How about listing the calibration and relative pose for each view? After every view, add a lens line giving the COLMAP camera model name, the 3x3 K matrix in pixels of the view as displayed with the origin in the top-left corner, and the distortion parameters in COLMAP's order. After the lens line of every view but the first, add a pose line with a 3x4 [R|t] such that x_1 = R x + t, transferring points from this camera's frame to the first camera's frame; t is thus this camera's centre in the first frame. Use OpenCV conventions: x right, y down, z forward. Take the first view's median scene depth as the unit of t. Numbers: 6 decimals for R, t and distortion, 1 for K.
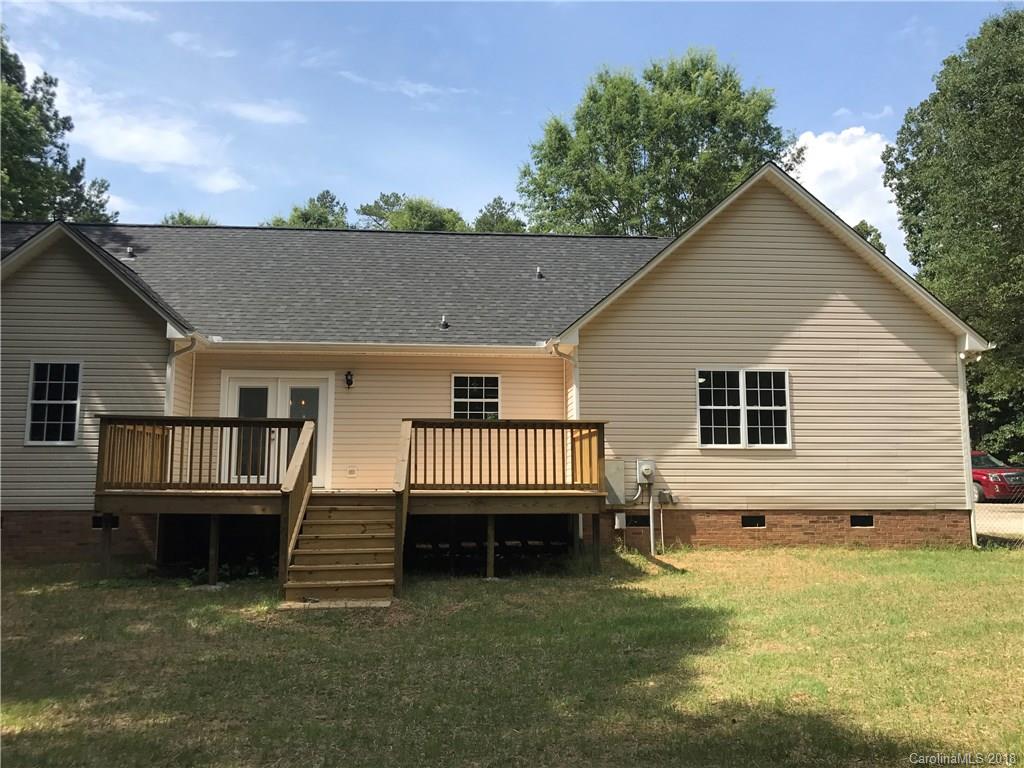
lens RADIAL K [[829.5, 0, 512.0], [0, 829.5, 384.0], [0, 0, 1]] dist [-0.009071, -0.013646]
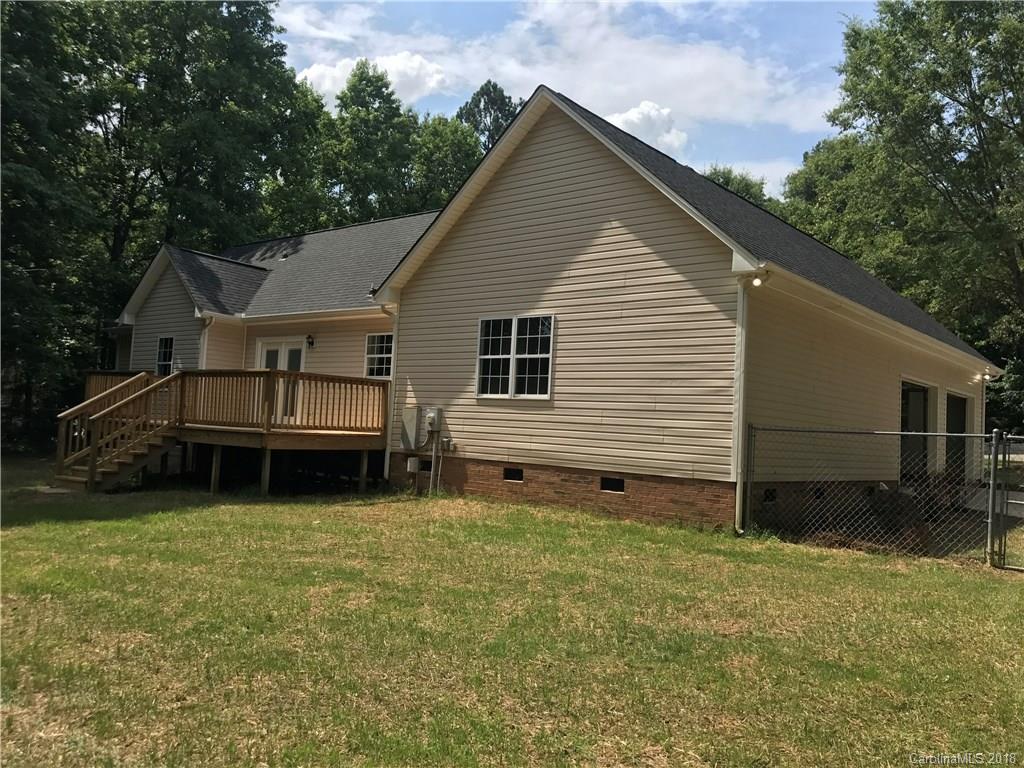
lens RADIAL K [[829.5, 0, 512.0], [0, 829.5, 384.0], [0, 0, 1]] dist [-0.009071, -0.013646]
pose [[0.714727, -0.000574, -0.699403, 0.947100], [0.036841, 0.998642, 0.036828, 0.025142], [0.698433, -0.052089, 0.713778, 0.313656]]
